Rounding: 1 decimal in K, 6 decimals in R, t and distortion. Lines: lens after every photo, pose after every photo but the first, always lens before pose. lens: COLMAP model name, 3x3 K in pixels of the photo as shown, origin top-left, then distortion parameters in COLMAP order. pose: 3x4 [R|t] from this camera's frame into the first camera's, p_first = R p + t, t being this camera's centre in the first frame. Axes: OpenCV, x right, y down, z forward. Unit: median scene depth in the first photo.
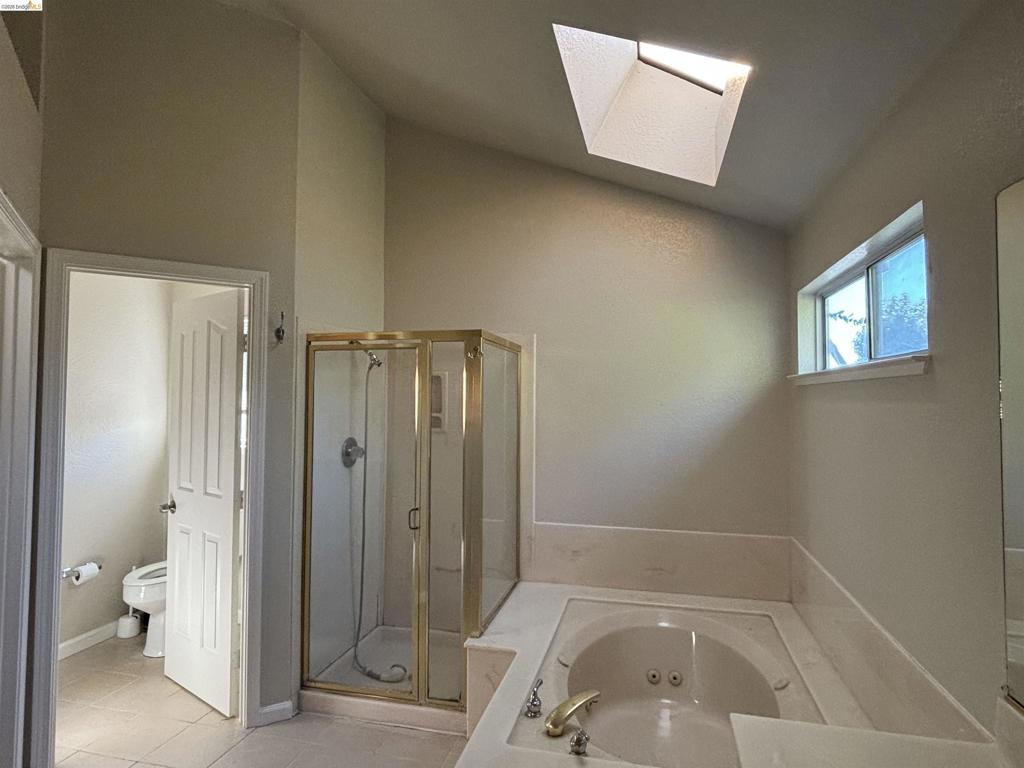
lens RADIAL K [[588.2, 0, 513.4], [0, 588.2, 377.6], [0, 0, 1]] dist [-0.025761, -0.001621]
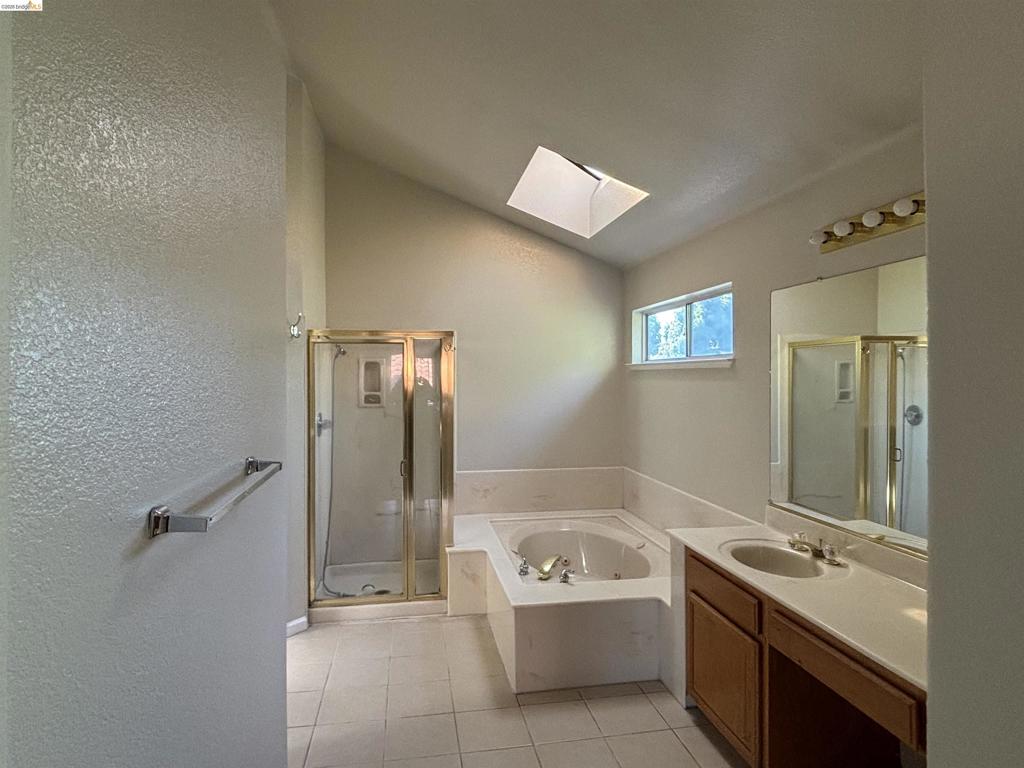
lens RADIAL K [[588.2, 0, 509.8], [0, 588.2, 384.0], [0, 0, 1]] dist [-0.025761, -0.001621]
pose [[0.915788, -0.009138, 0.401559, -0.474179], [-0.008828, 0.999042, 0.042867, -0.016106], [-0.401566, -0.042802, 0.914829, -0.334616]]
